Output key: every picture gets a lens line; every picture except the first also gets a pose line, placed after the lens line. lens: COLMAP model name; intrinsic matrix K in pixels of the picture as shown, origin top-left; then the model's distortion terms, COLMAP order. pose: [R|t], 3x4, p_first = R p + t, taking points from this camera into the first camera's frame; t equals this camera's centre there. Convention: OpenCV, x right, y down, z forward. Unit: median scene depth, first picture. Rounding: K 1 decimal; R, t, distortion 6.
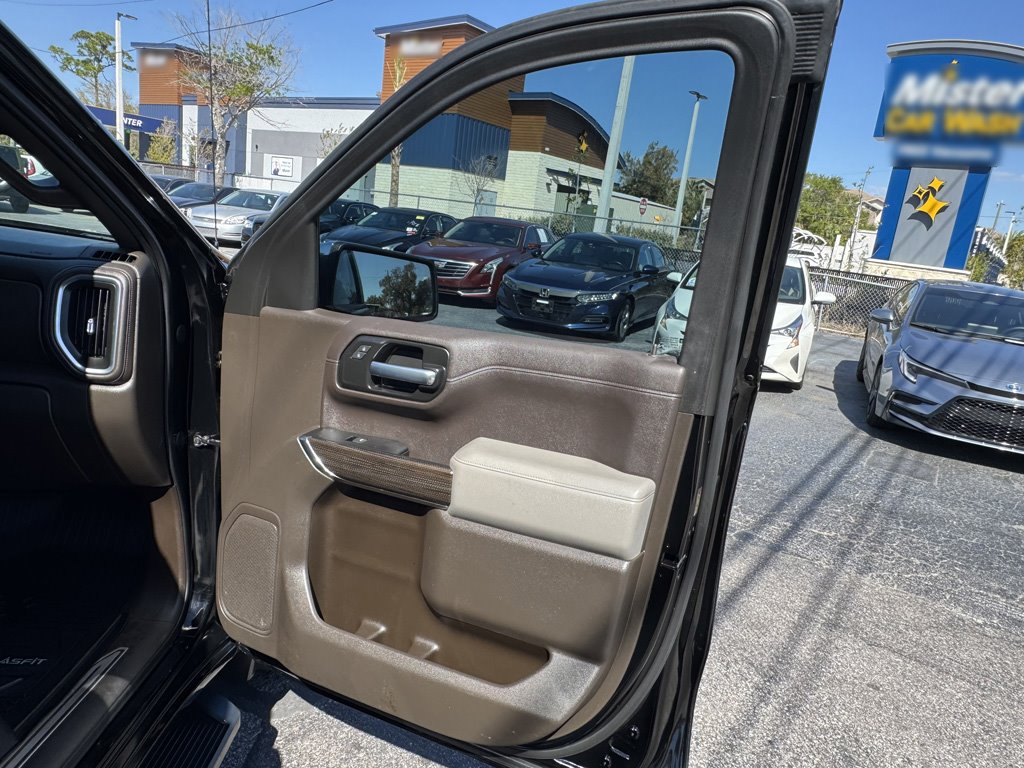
lens RADIAL K [[697.9, 0, 516.5], [0, 697.9, 381.6], [0, 0, 1]] dist [-0.001373, -0.000566]
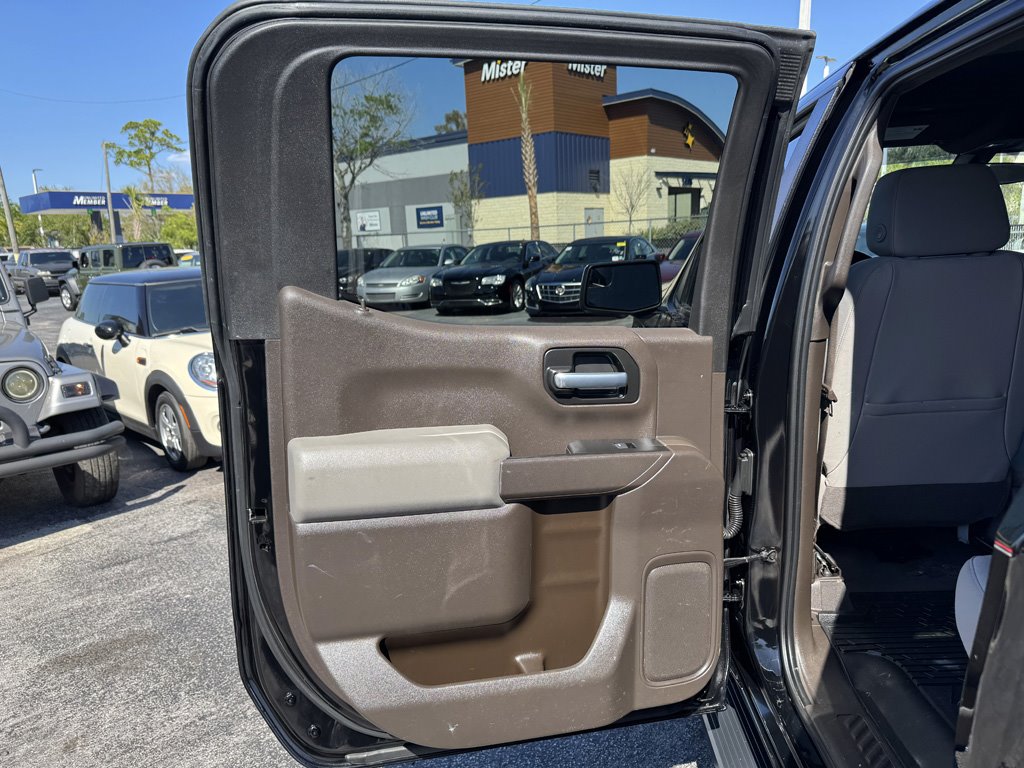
lens RADIAL K [[761.5, 0, 513.2], [0, 761.5, 388.4], [0, 0, 1]] dist [0.064616, -0.064441]
pose [[0.981343, -0.147615, -0.123188, -0.159280], [0.142668, 0.988601, -0.048108, -0.017964], [0.128886, 0.029636, 0.991217, -0.003271]]
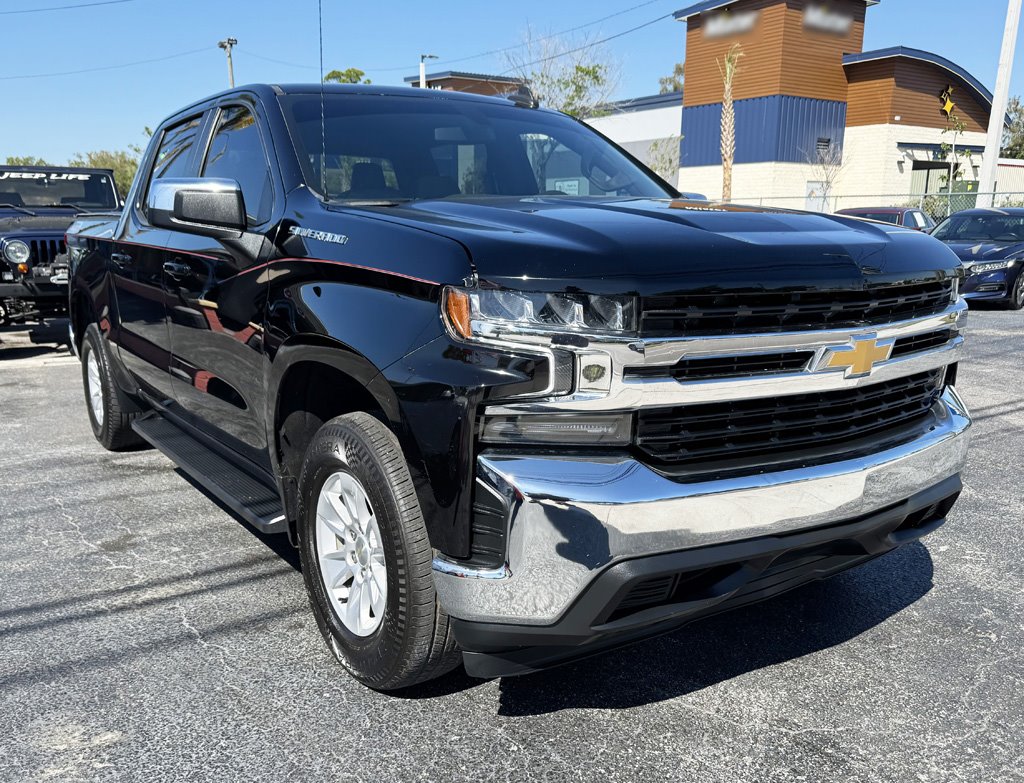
lens RADIAL K [[888.7, 0, 494.0], [0, 888.7, 442.7], [0, 0, 1]] dist [0.046476, -0.067373]
pose [[0.929102, -0.033504, -0.368303, -0.053264], [0.032528, 0.999432, -0.008862, 0.076118], [0.368391, -0.003747, 0.929664, -0.307354]]
